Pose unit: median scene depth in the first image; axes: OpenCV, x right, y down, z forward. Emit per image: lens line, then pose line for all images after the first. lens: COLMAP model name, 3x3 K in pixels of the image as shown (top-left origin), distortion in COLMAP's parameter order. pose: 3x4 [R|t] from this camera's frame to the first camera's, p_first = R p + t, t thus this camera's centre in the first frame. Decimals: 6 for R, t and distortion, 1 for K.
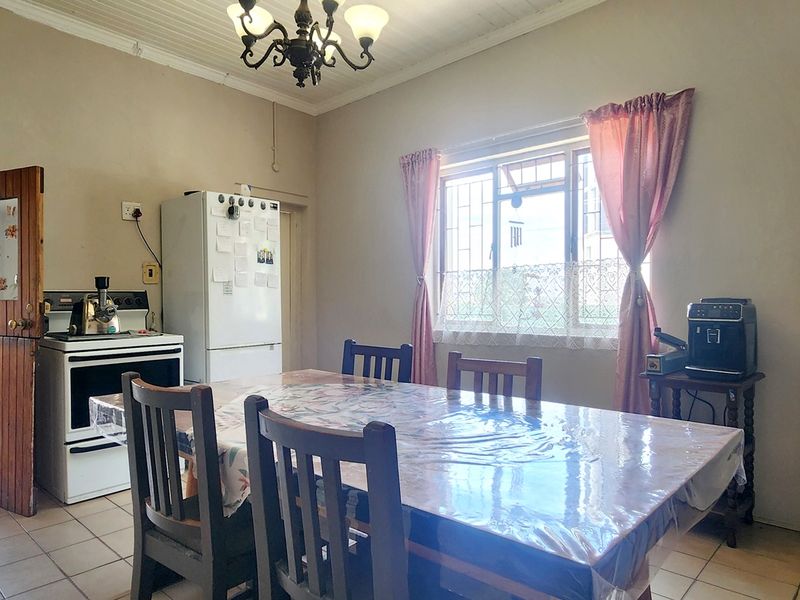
lens RADIAL K [[546.7, 0, 408.0], [0, 546.7, 301.4], [0, 0, 1]] dist [0.006920, 0.004819]
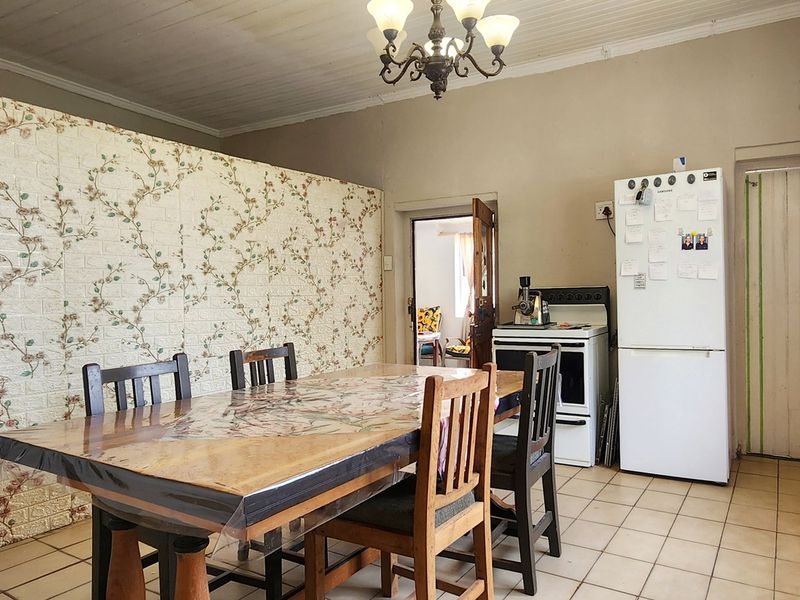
lens RADIAL K [[546.7, 0, 408.0], [0, 546.7, 301.4], [0, 0, 1]] dist [0.006920, 0.004819]
pose [[0.189221, 0.014231, -0.981831, 0.484060], [0.012350, 0.999781, 0.016871, -0.012131], [0.981857, -0.015318, 0.189004, 0.453540]]
